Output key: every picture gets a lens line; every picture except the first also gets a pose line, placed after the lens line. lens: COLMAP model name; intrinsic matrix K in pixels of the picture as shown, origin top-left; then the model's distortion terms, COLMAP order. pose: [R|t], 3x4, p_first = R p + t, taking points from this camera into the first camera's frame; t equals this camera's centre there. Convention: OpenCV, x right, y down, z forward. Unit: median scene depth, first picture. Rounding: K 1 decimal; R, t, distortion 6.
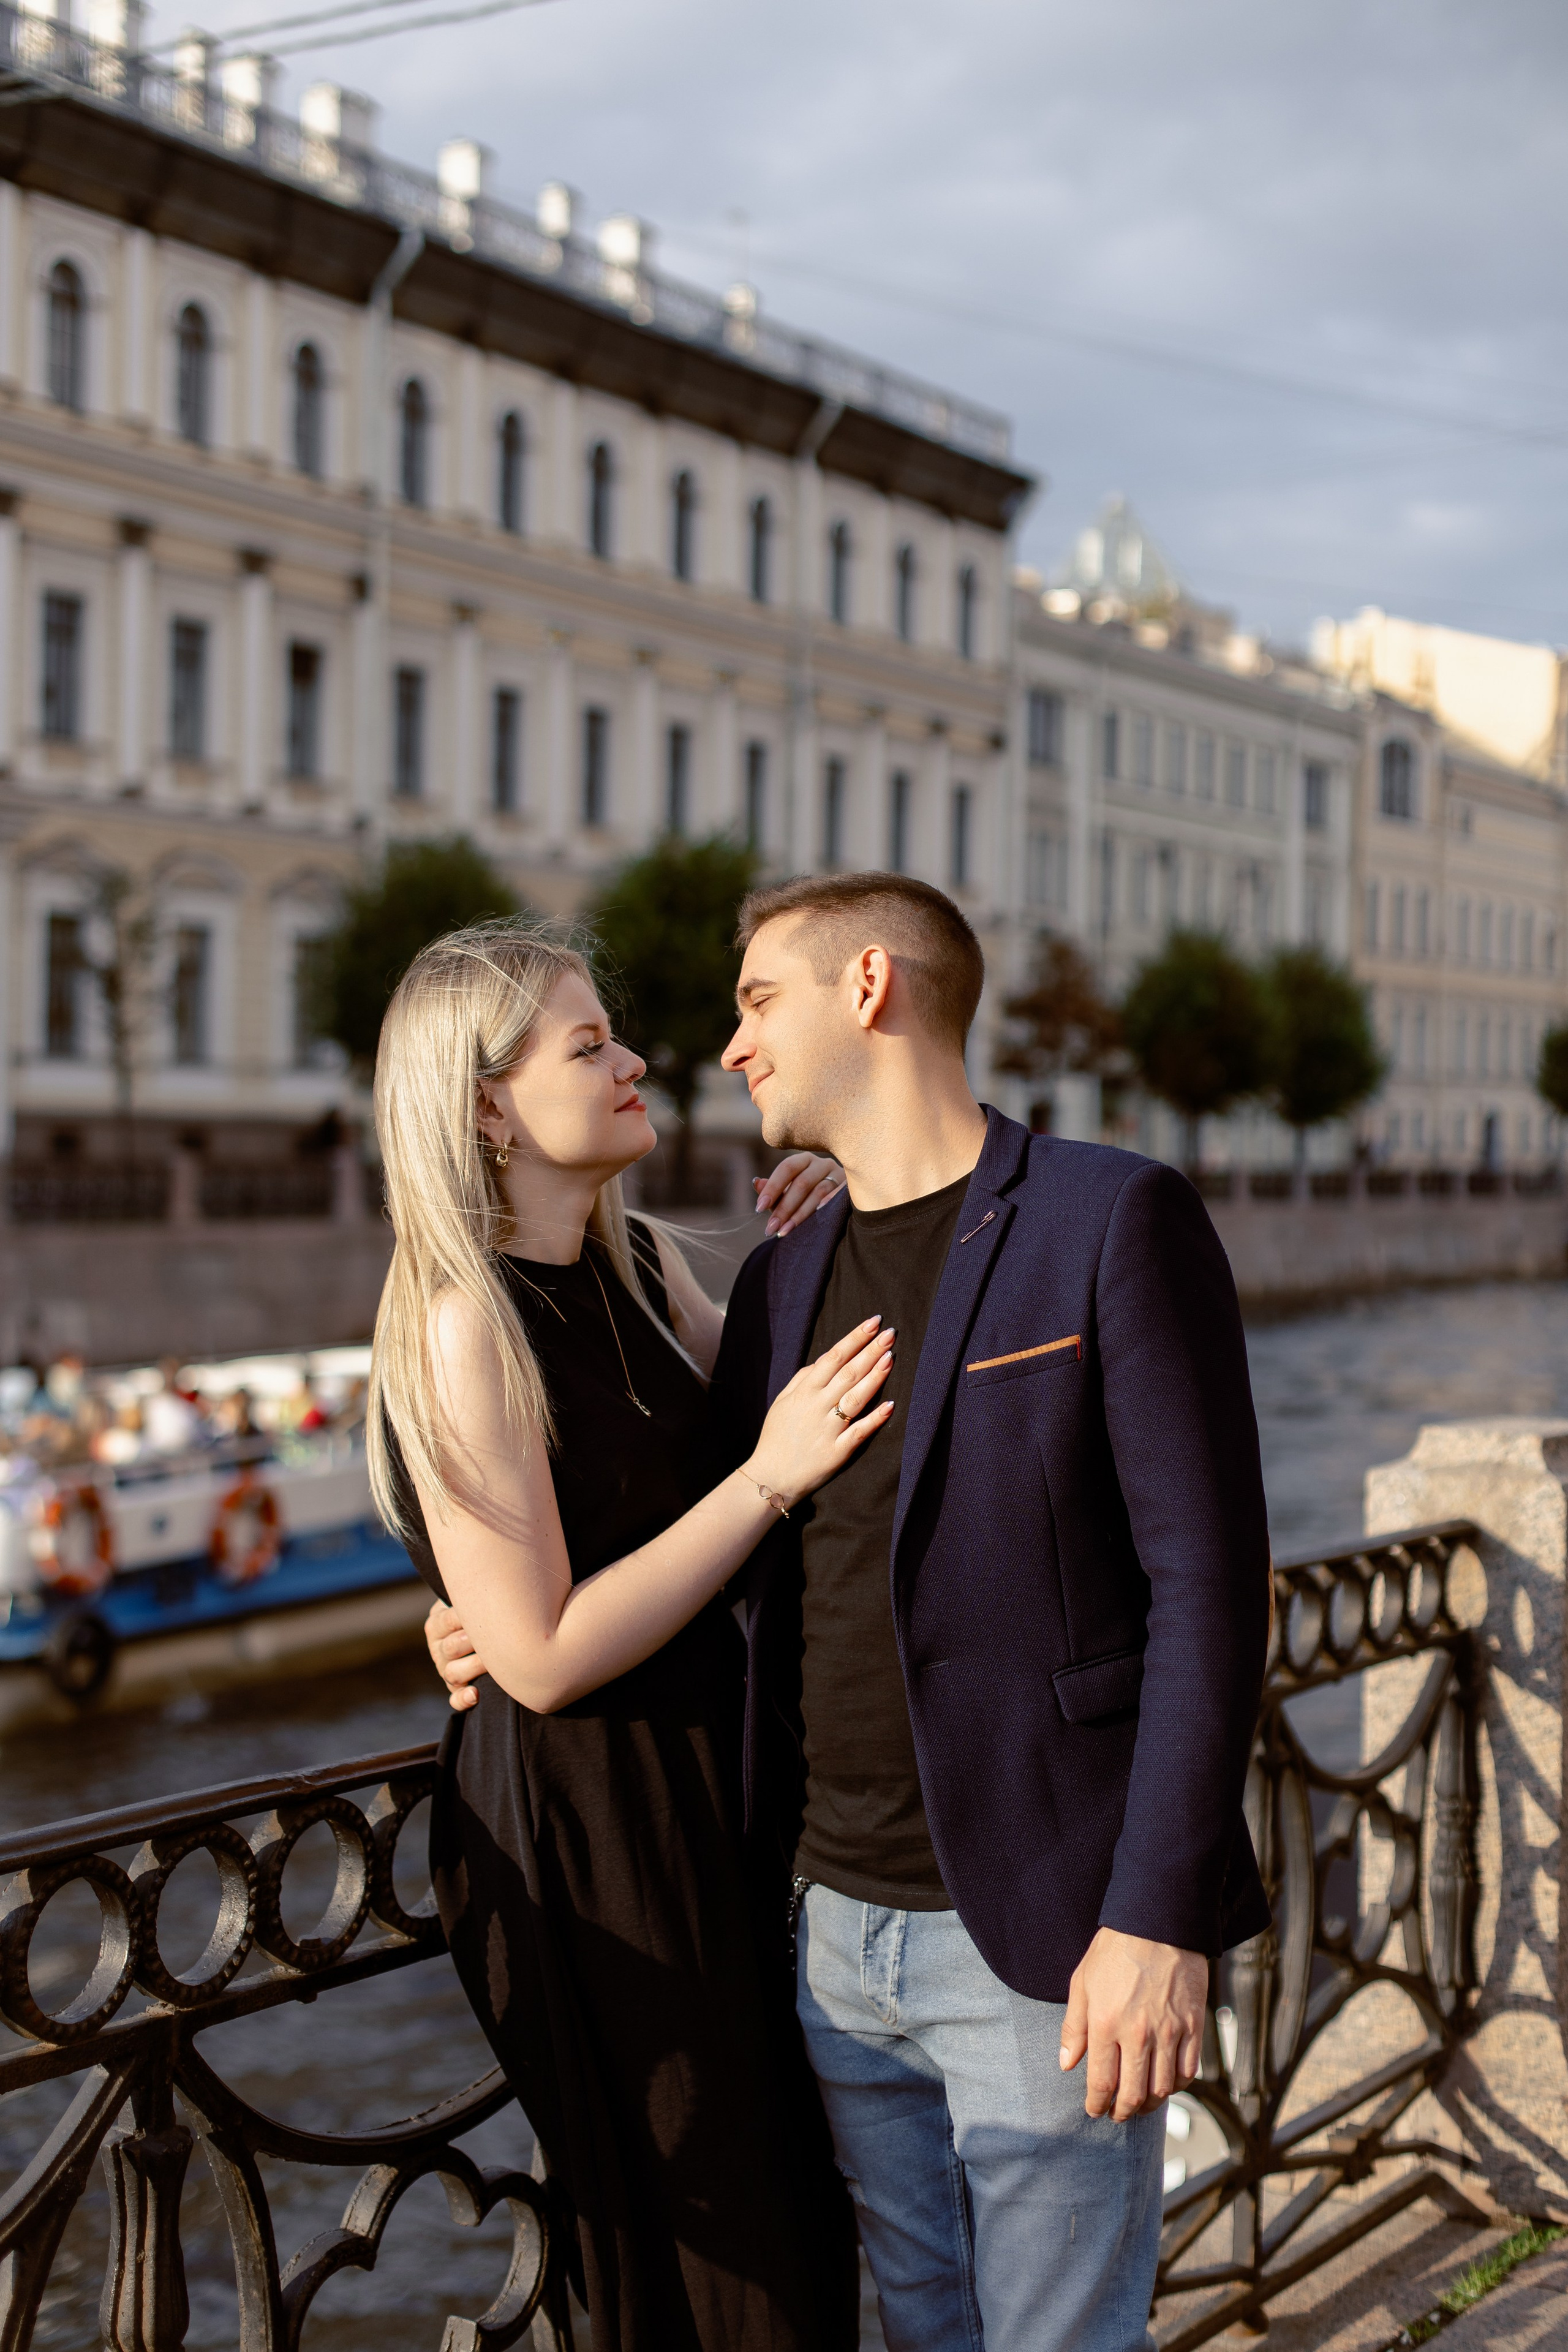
lens RADIAL K [[3508.4, 0, 784.0], [0, 3508.4, 1176.0], [0, 0, 1]] dist [0.021118, 0.009842]
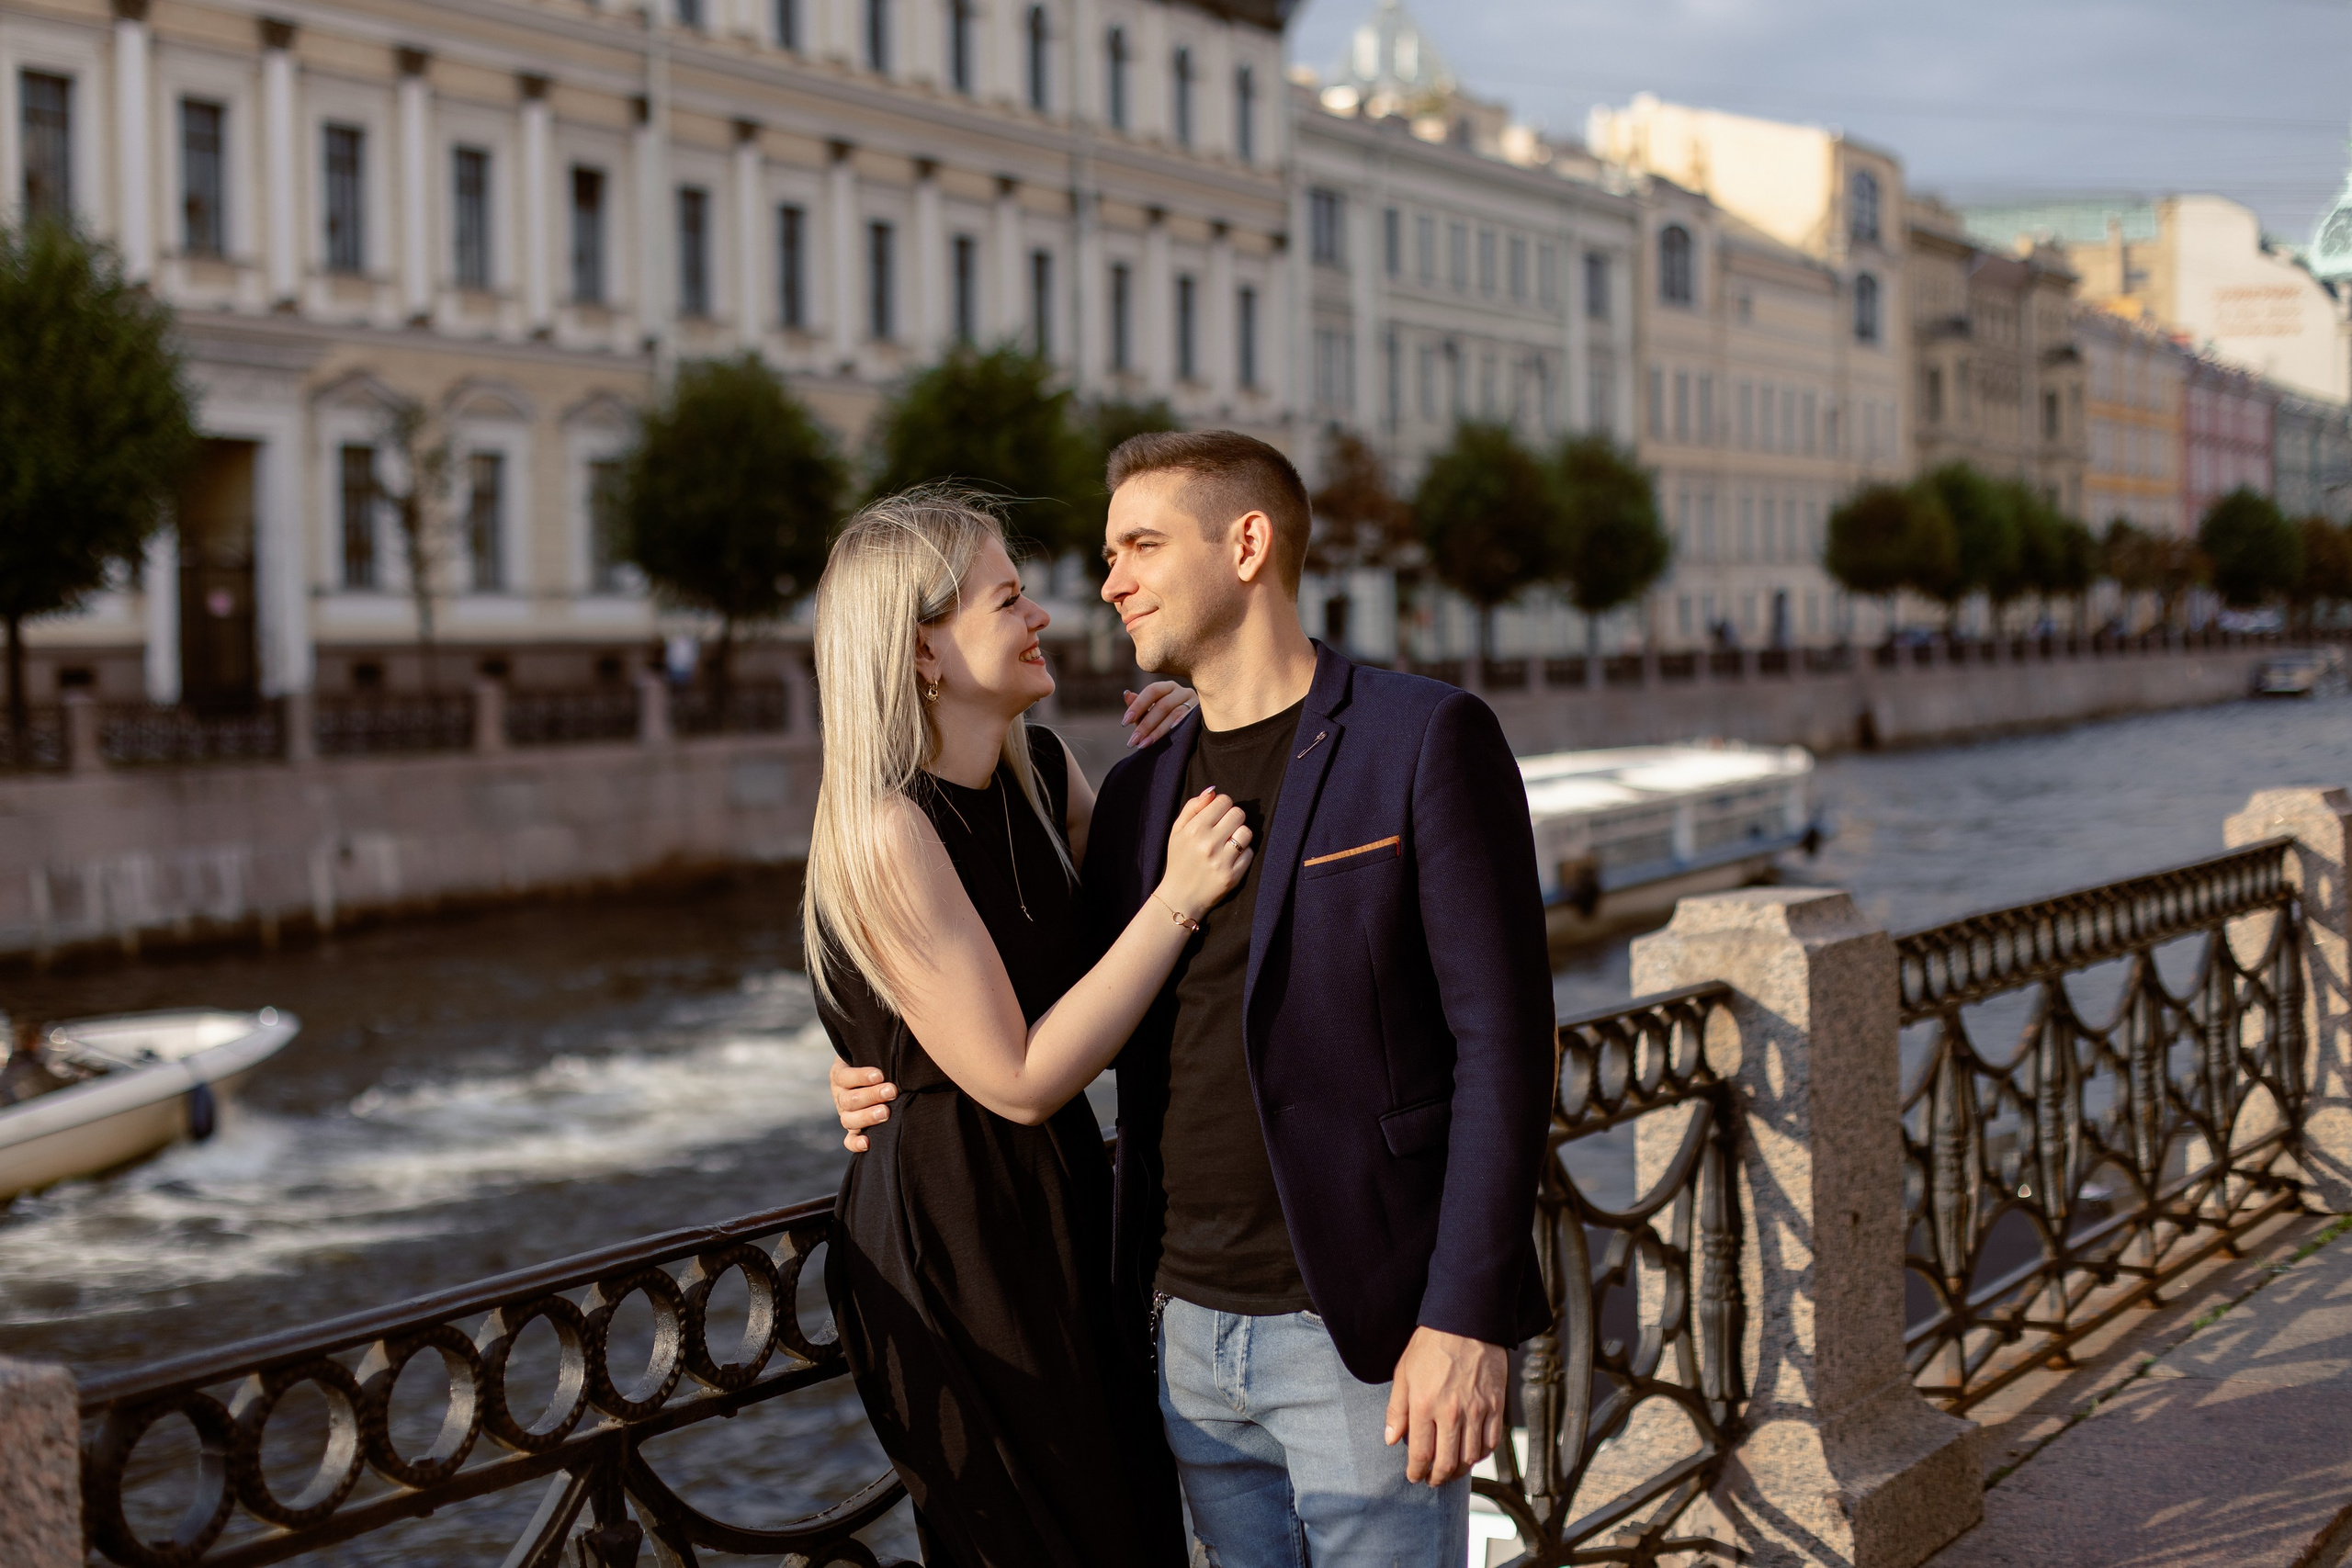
lens RADIAL K [[3508.0, 0, 1176.0], [0, 3508.0, 784.0], [0, 0, 1]] dist [0.021118, 0.009842]
pose [[0.998948, -0.038419, 0.025031, -0.003474], [0.037627, 0.998799, 0.031367, -0.005834], [-0.026206, -0.030392, 0.999194, -0.103084]]
